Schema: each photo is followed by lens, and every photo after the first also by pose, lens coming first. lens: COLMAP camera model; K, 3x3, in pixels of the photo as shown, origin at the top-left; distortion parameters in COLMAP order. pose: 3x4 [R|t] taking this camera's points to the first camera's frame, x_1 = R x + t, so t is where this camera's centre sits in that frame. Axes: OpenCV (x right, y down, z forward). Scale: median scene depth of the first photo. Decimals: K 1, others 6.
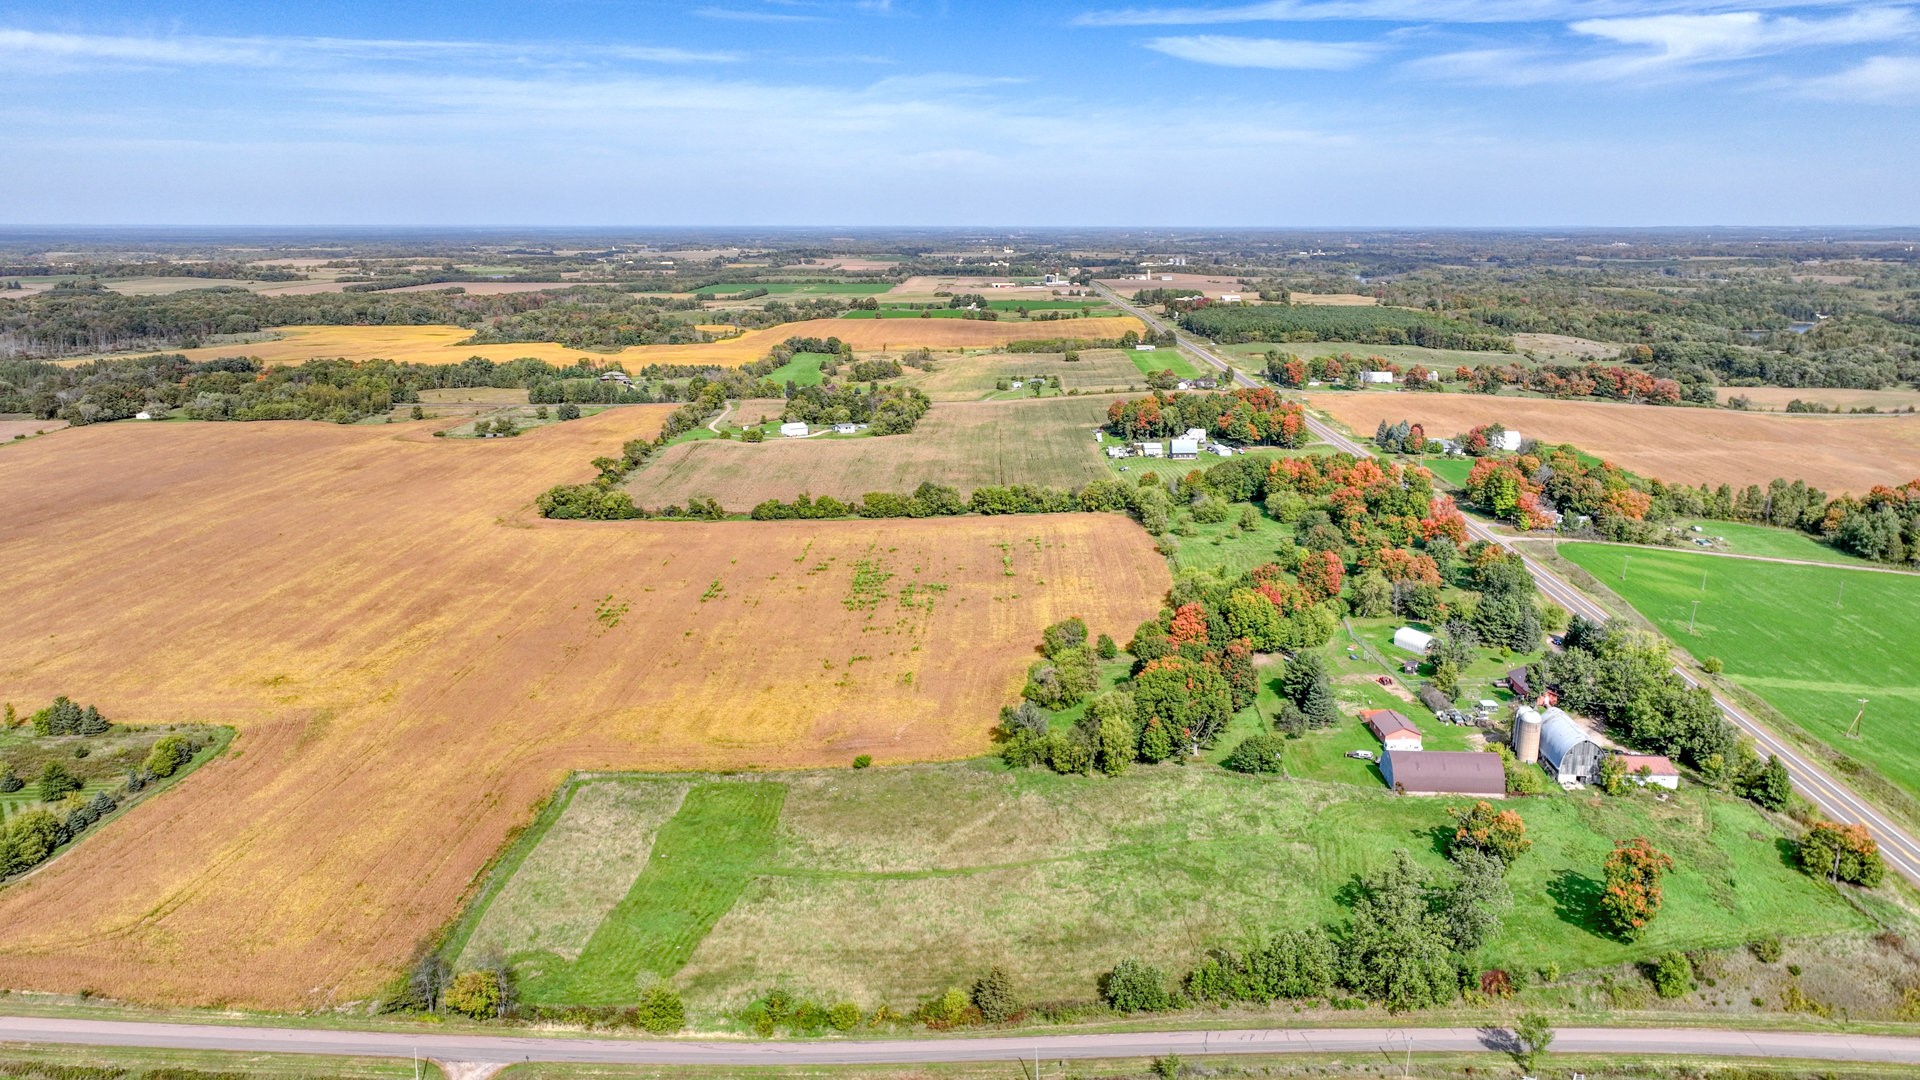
lens RADIAL K [[1364.5, 0, 953.2], [0, 1364.5, 487.4], [0, 0, 1]] dist [0.005305, 0.007411]
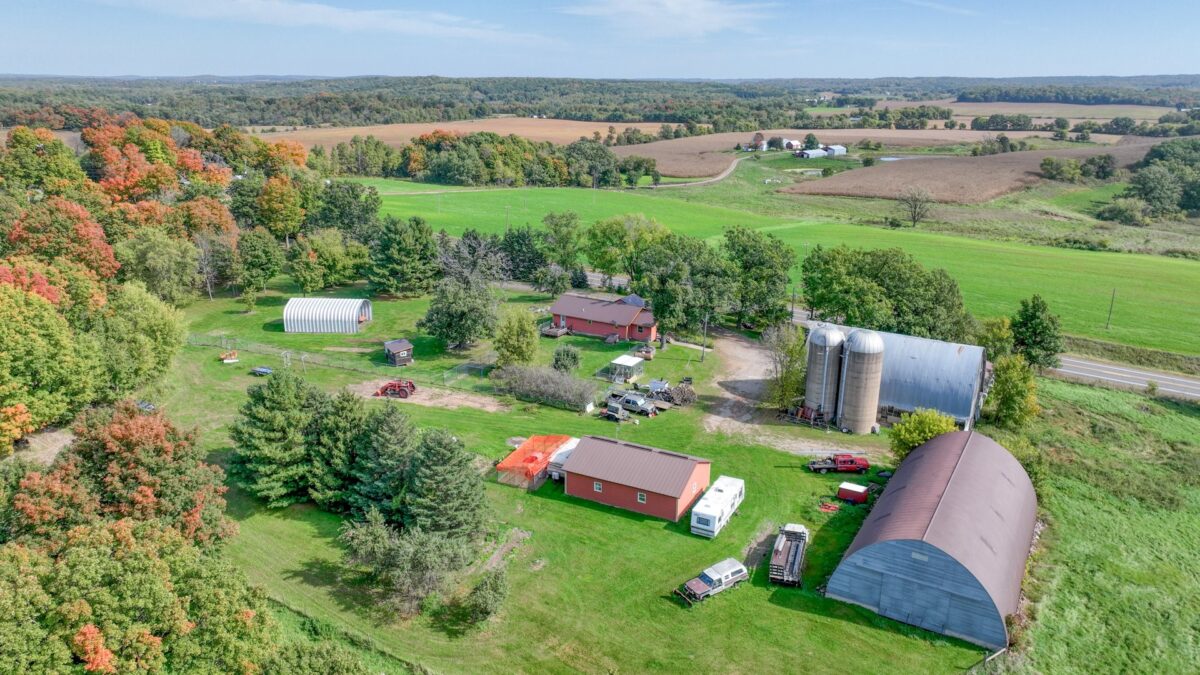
lens RADIAL K [[845.5, 0, 604.6], [0, 845.5, 339.2], [0, 0, 1]] dist [0.006290, 0.004946]
pose [[0.456401, -0.252444, 0.853211, 0.053218], [0.158519, 0.966637, 0.201209, 0.040400], [-0.875540, 0.043418, 0.481192, 0.419609]]
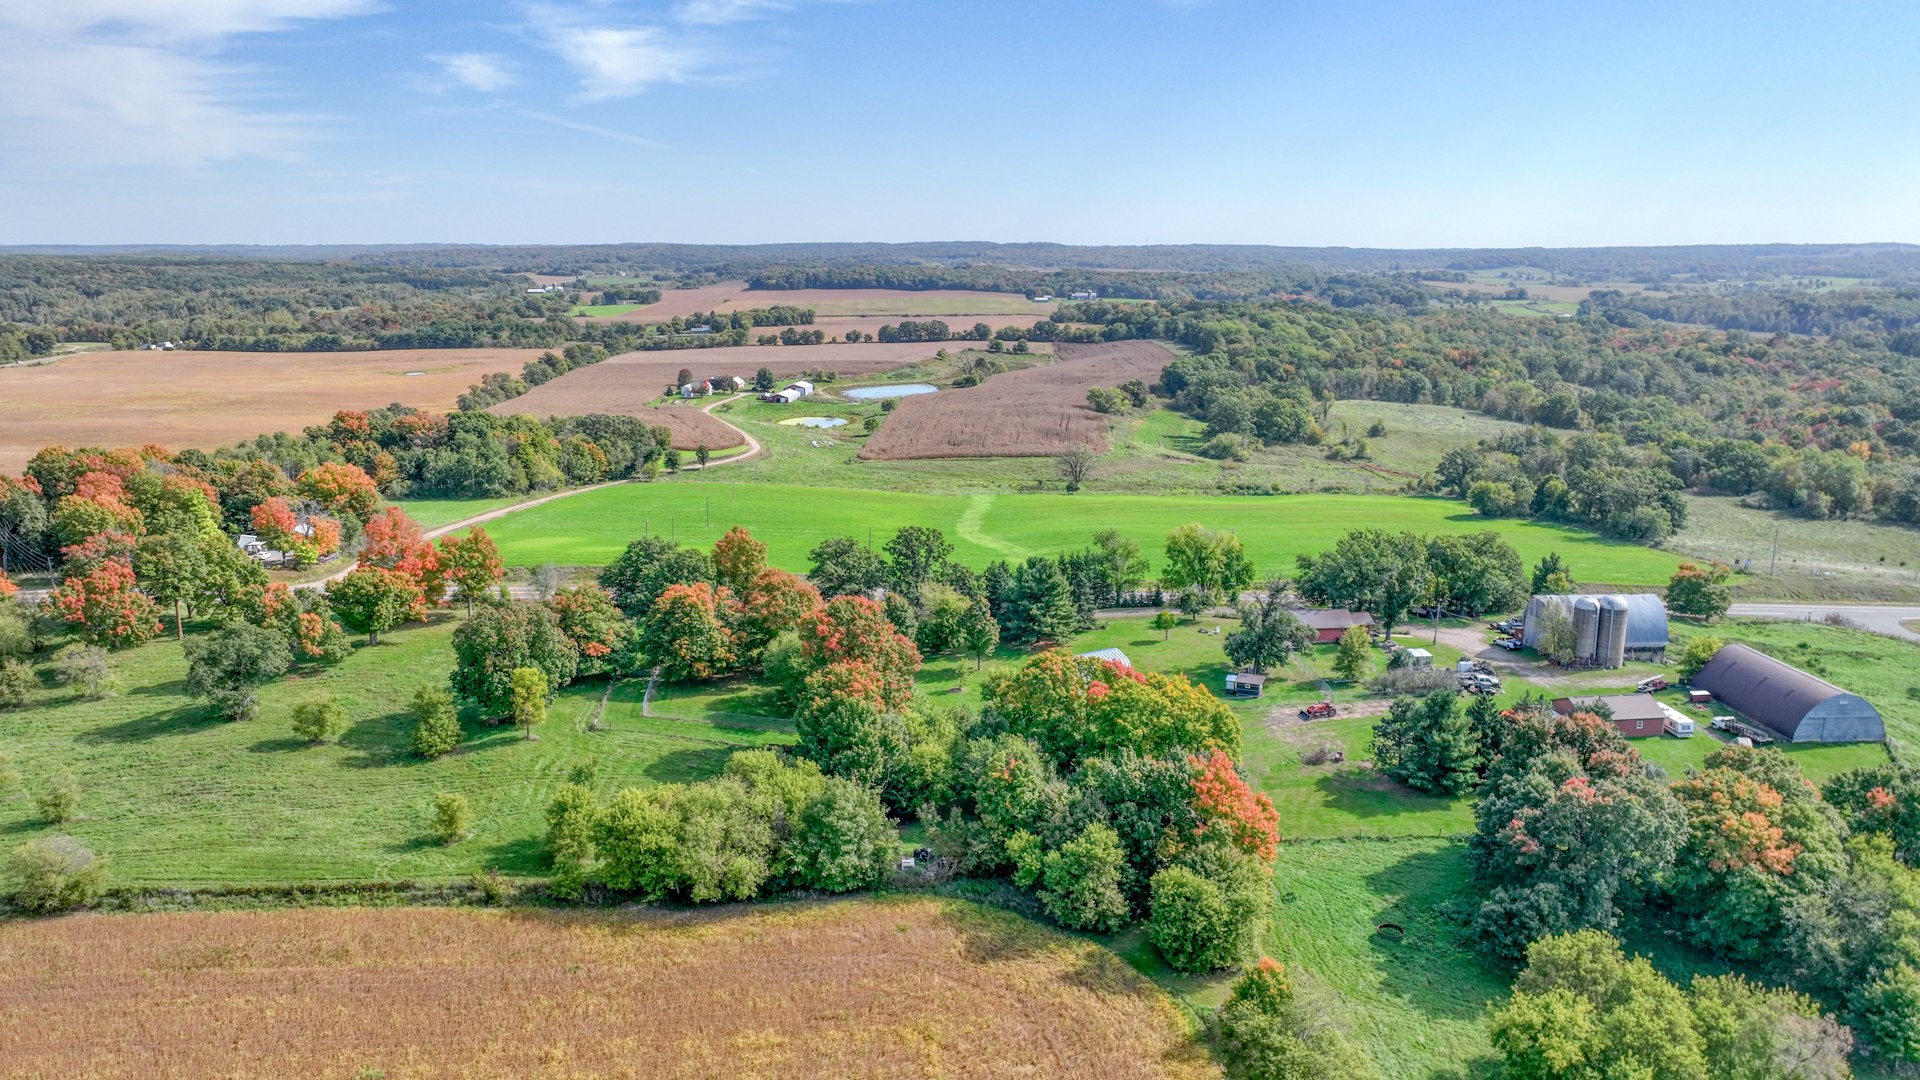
lens RADIAL K [[1354.5, 0, 960.0], [0, 1354.5, 534.3], [0, 0, 1]] dist [0.005100, 0.005619]
pose [[-0.132140, -0.203202, 0.970179, -0.091755], [0.188295, 0.955795, 0.225835, -0.039360], [-0.973182, 0.212522, -0.088037, 0.620011]]
